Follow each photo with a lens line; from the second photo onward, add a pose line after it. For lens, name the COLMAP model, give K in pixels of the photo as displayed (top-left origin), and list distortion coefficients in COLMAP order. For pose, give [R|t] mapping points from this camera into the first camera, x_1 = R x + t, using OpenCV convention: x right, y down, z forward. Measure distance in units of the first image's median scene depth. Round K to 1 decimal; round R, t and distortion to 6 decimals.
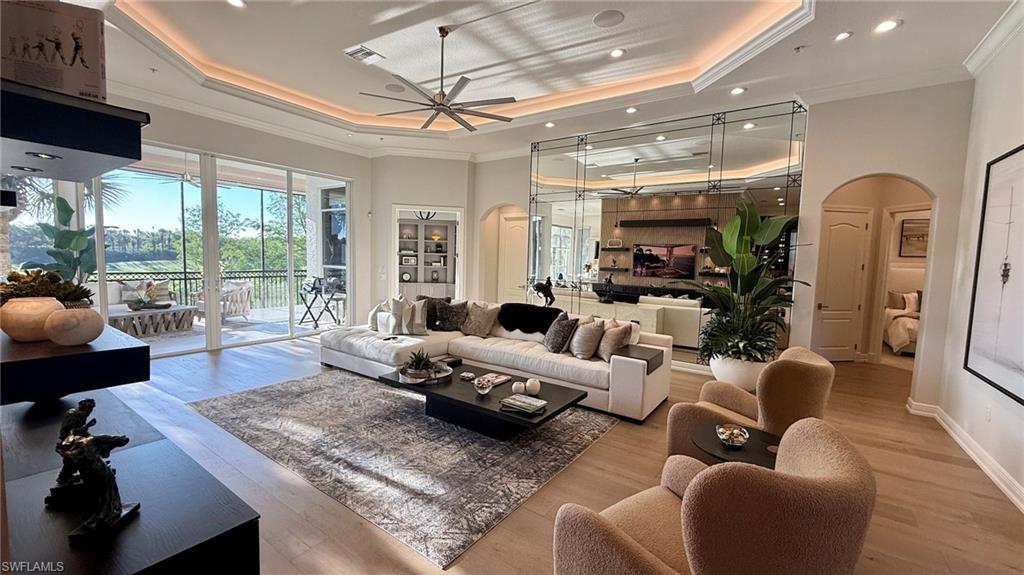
lens RADIAL K [[412.8, 0, 512.5], [0, 412.8, 286.5], [0, 0, 1]] dist [0.000889, 0.000244]
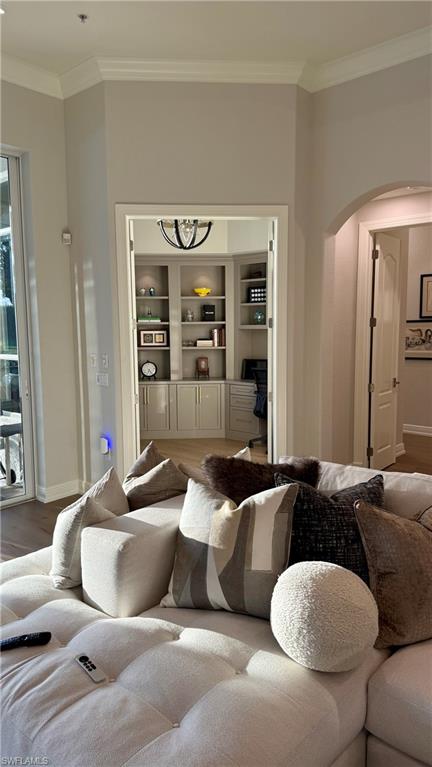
lens RADIAL K [[535.0, 0, 217.1], [0, 535.0, 386.2], [0, 0, 1]] dist [0.044180, -0.009830]
pose [[0.994061, -0.023901, -0.106168, -0.101675], [0.028214, 0.998829, 0.039306, -0.026201], [0.105104, -0.042068, 0.993571, 0.342322]]
